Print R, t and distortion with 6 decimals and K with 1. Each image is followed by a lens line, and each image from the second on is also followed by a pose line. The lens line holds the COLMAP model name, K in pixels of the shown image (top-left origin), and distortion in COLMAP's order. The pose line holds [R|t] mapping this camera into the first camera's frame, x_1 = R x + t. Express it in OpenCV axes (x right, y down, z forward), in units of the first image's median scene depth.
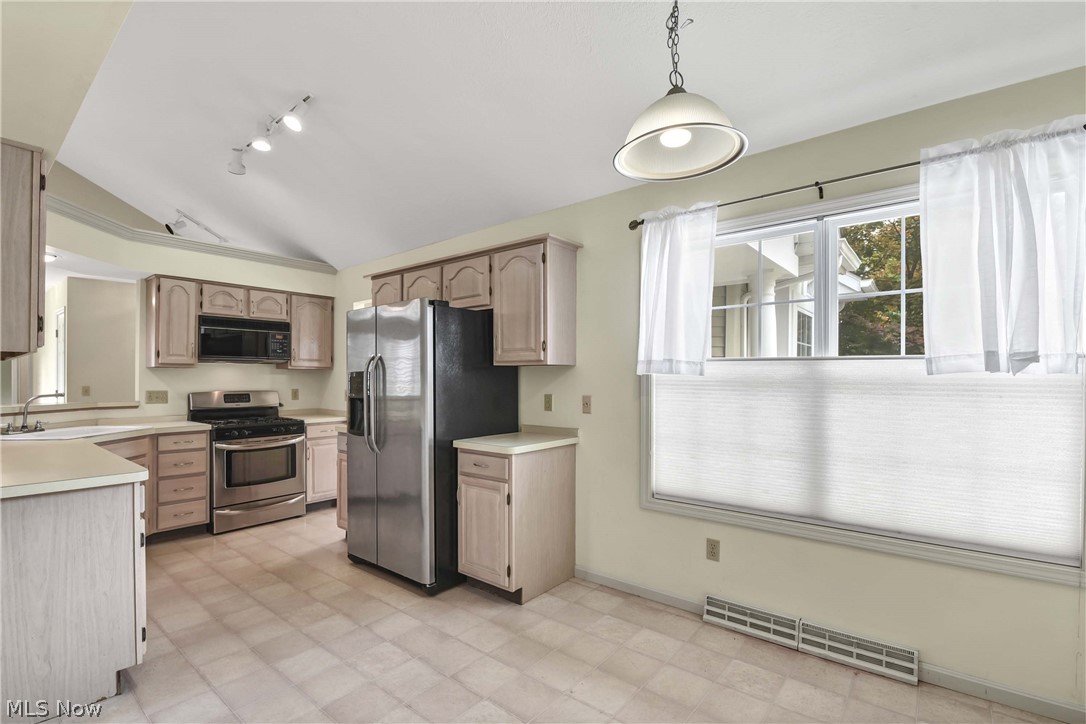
lens RADIAL K [[500.0, 0, 567.1], [0, 500.0, 378.8], [0, 0, 1]] dist [0.000052, -0.010129]
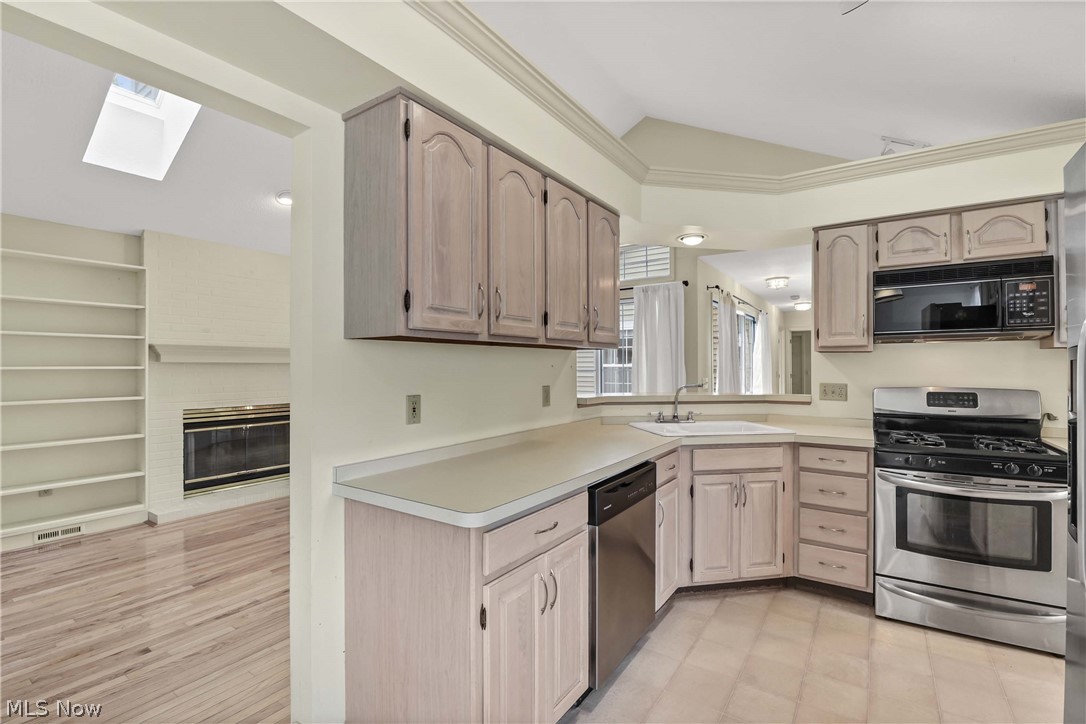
lens RADIAL K [[488.1, 0, 507.4], [0, 488.1, 362.1], [0, 0, 1]] dist [-0.024593, -0.000346]
pose [[0.026956, -0.011569, -0.999570, -0.115383], [0.000025, 0.999933, -0.011573, 0.000145], [0.999637, 0.000287, 0.026954, 0.515955]]
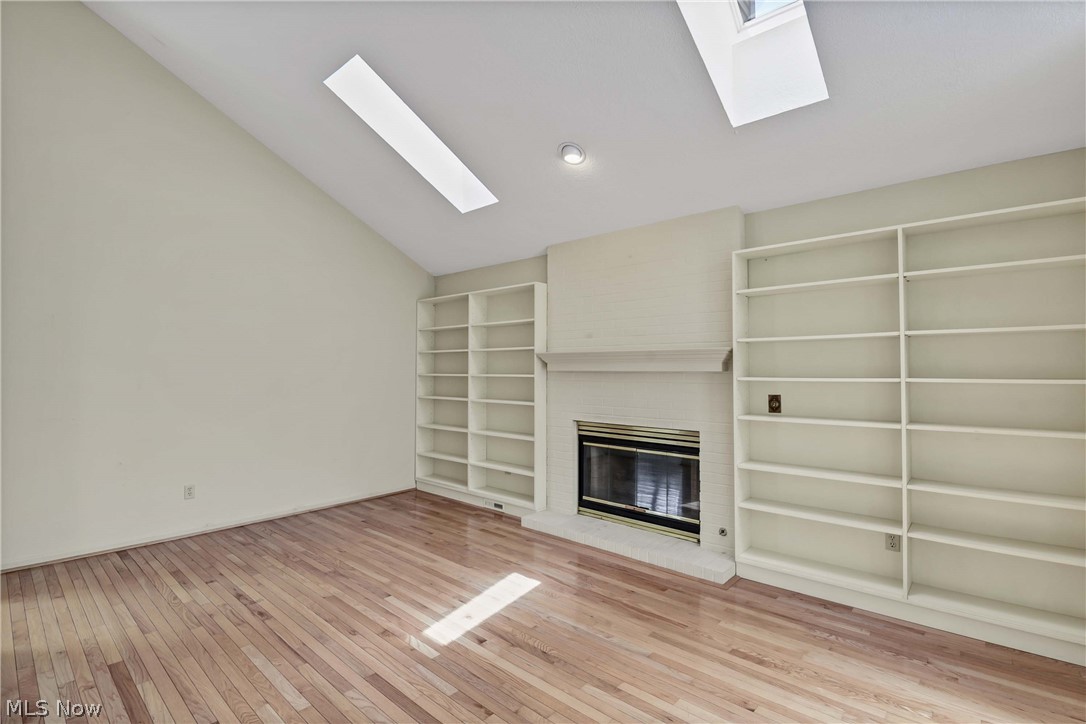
lens RADIAL K [[497.2, 0, 544.9], [0, 497.2, 360.0], [0, 0, 1]] dist [-0.004058, -0.001502]
pose [[-0.999525, -0.003740, 0.030588, -1.211146], [-0.004360, 0.999785, -0.020249, -0.013635], [-0.030506, -0.020372, -0.999327, 0.893356]]
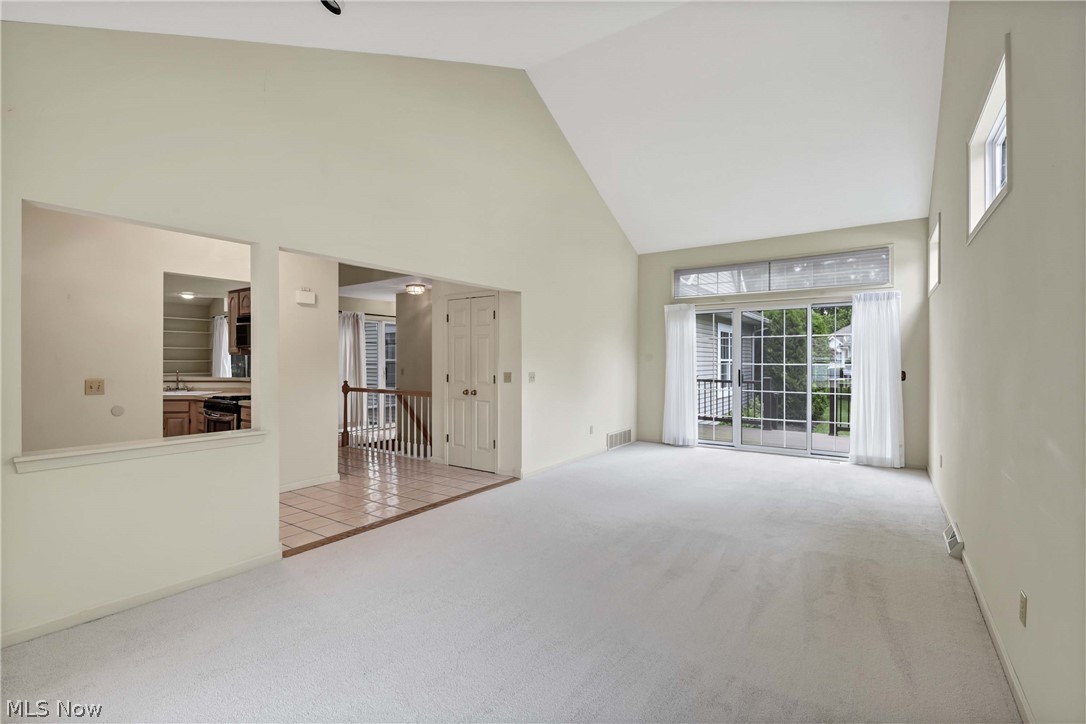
lens RADIAL K [[495.9, 0, 543.0], [0, 495.9, 362.0], [0, 0, 1]] dist [-0.005005, -0.000788]
pose [[0.059956, 0.000725, -0.998201, 0.674722], [-0.002006, 0.999998, 0.000606, -0.005120], [0.998199, 0.001966, 0.059957, 1.823212]]
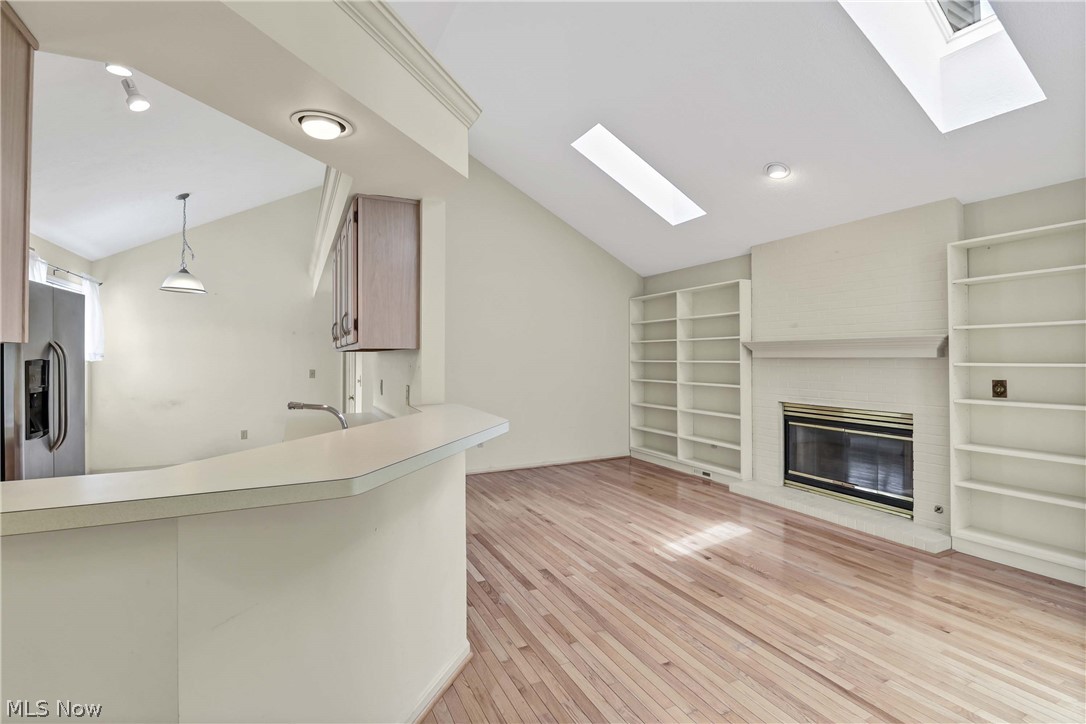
lens RADIAL K [[483.7, 0, 530.1], [0, 483.7, 352.8], [0, 0, 1]] dist [-0.000001, -0.010181]
pose [[-0.906676, 0.003177, 0.421816, -1.188406], [-0.000274, 0.999967, -0.008121, -0.013561], [-0.421828, -0.007479, -0.906645, 1.128249]]
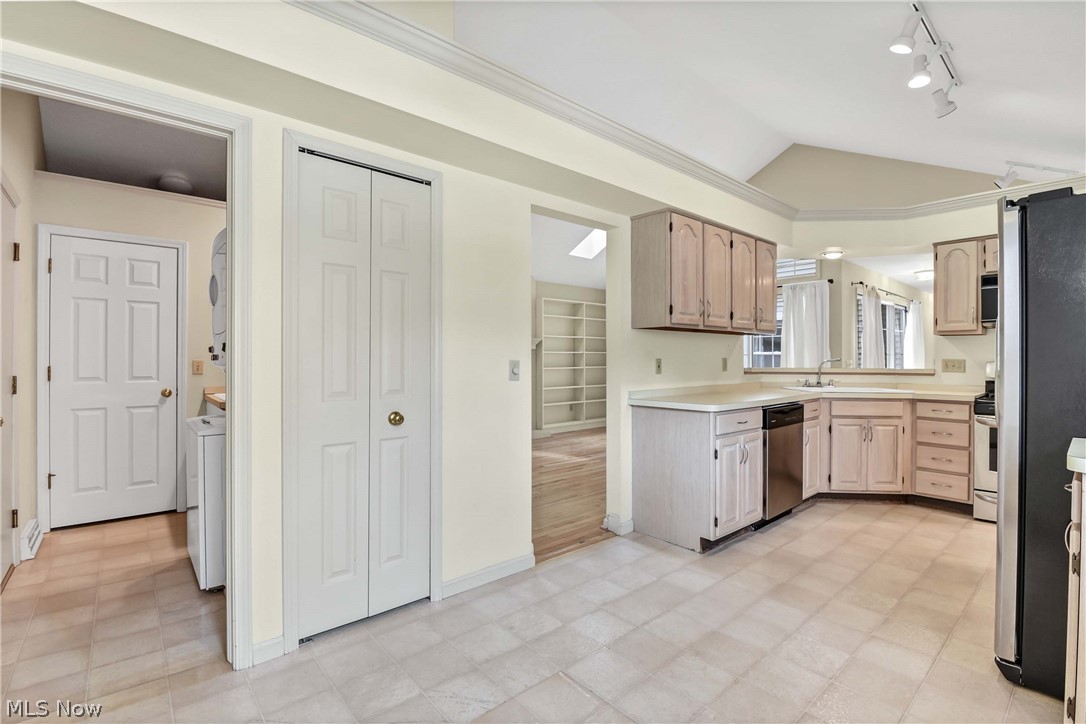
lens RADIAL K [[475.3, 0, 504.6], [0, 475.3, 358.7], [0, 0, 1]] dist [-0.022898, -0.000635]
pose [[-0.237993, -0.003408, -0.971261, 0.298626], [-0.002515, 0.999993, -0.002892, 0.029373], [0.971264, 0.001754, -0.238000, 0.374446]]
